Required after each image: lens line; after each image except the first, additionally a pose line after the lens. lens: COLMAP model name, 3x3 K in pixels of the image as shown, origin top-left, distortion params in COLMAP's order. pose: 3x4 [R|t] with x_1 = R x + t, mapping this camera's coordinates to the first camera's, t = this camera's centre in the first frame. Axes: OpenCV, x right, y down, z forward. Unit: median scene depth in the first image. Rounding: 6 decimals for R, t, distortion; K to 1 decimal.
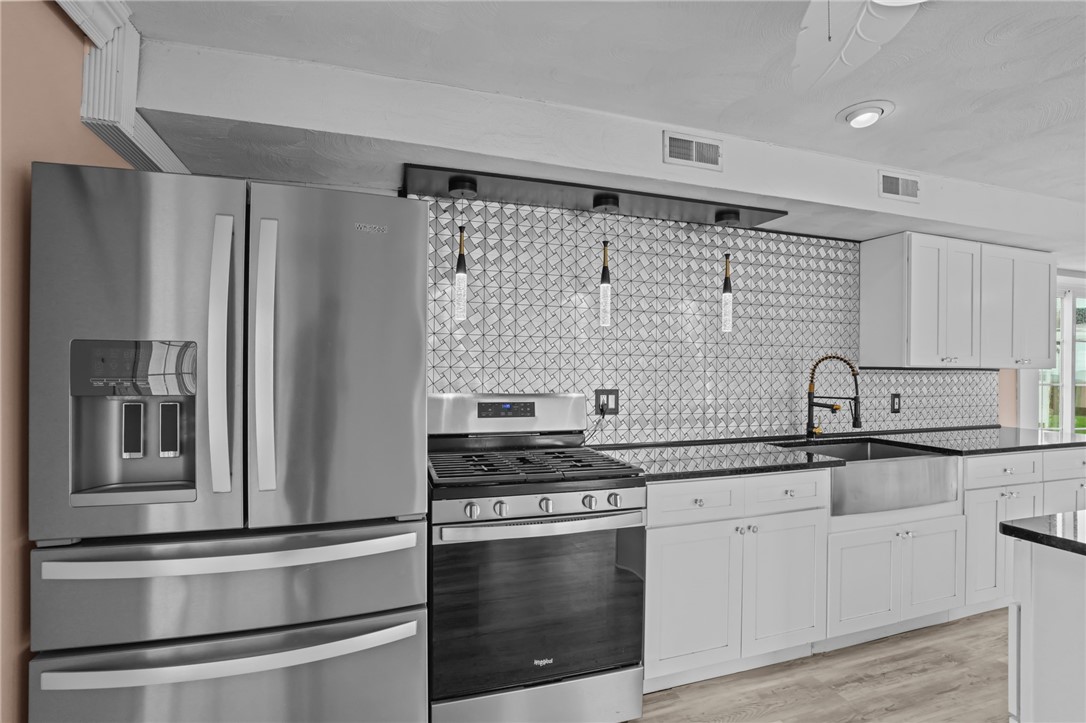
lens RADIAL K [[515.3, 0, 543.0], [0, 515.3, 361.5], [0, 0, 1]] dist [-0.079856, 0.028490]
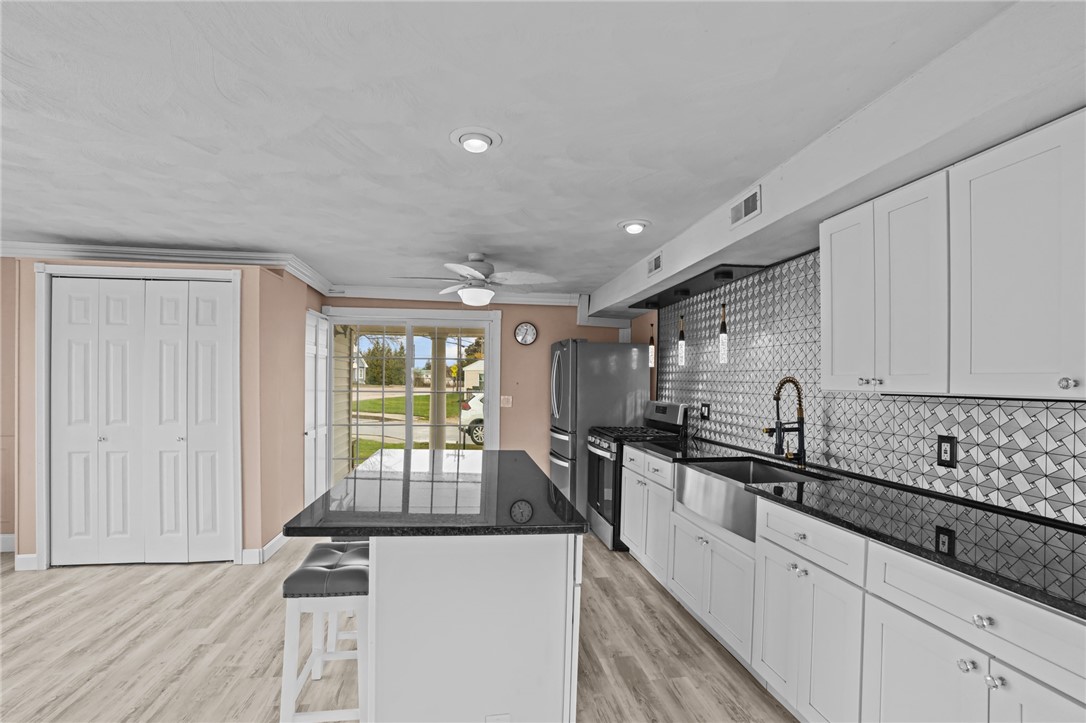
lens RADIAL K [[507.7, 0, 542.2], [0, 507.7, 370.8], [0, 0, 1]] dist [-0.066423, 0.027298]
pose [[-0.147415, -0.033660, -0.988502, 1.926350], [-0.005506, 0.999433, -0.033211, 0.008501], [0.989059, 0.000547, -0.147516, 0.814183]]
